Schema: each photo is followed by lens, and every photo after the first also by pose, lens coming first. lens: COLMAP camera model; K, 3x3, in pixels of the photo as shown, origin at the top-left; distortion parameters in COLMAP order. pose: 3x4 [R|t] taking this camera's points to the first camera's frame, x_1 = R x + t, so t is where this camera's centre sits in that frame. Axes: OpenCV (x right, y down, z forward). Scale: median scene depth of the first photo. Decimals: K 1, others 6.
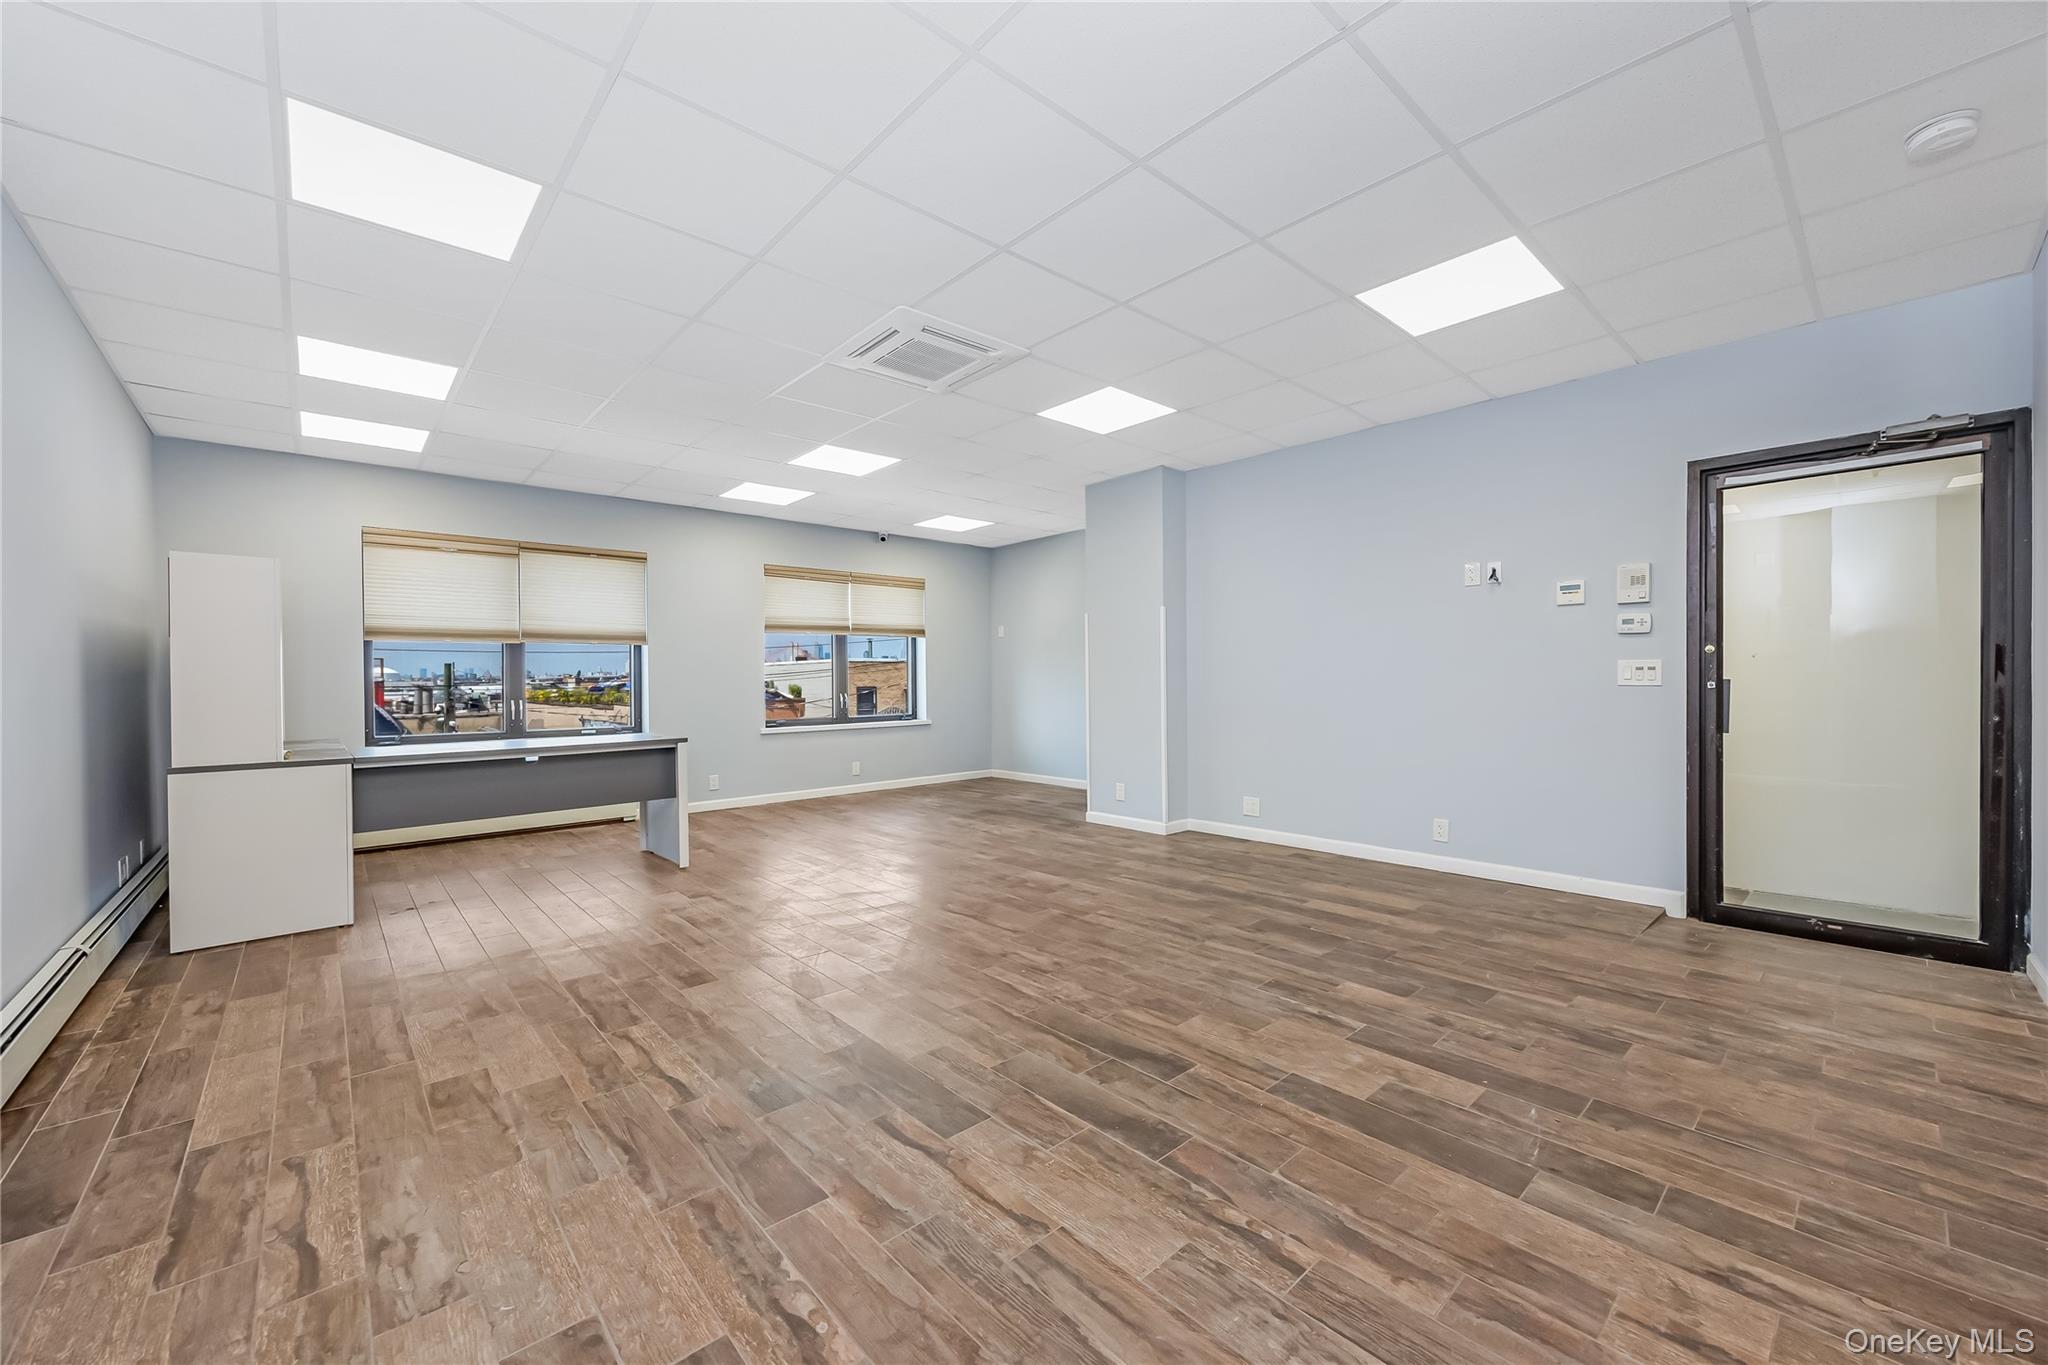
lens RADIAL K [[815.4, 0, 1039.2], [0, 815.4, 687.6], [0, 0, 1]] dist [-0.001909, -0.000496]
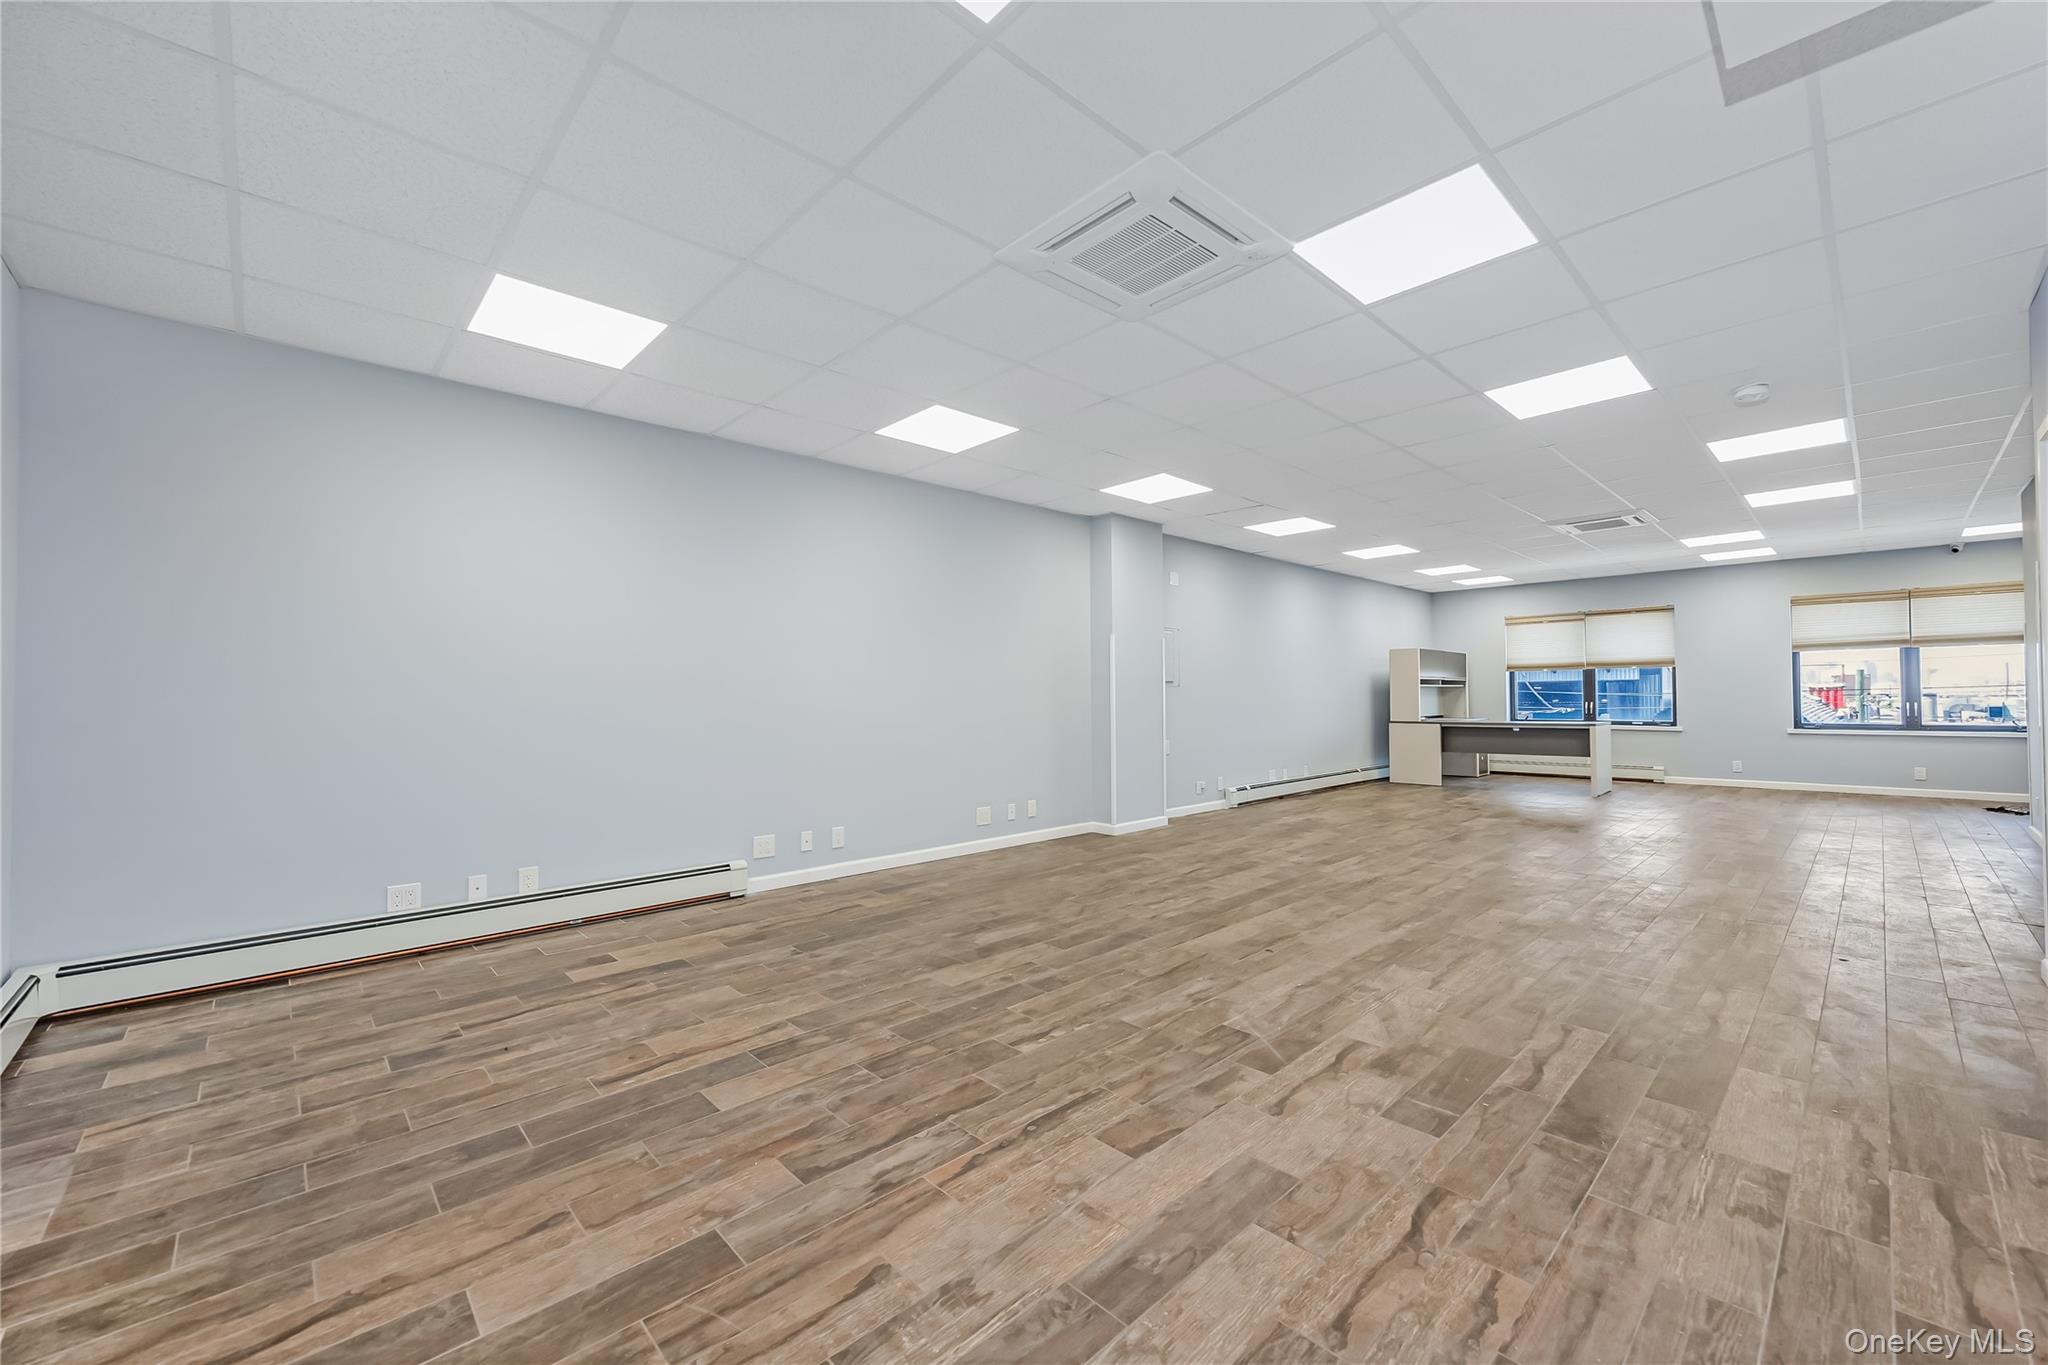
lens RADIAL K [[786.1, 0, 1036.0], [0, 786.1, 684.7], [0, 0, 1]] dist [-0.007305, -0.000141]
pose [[0.033021, -0.009459, -0.999410, 2.629173], [-0.001993, 0.999953, -0.009530, -0.011253], [0.999453, 0.002307, 0.033001, -0.596129]]
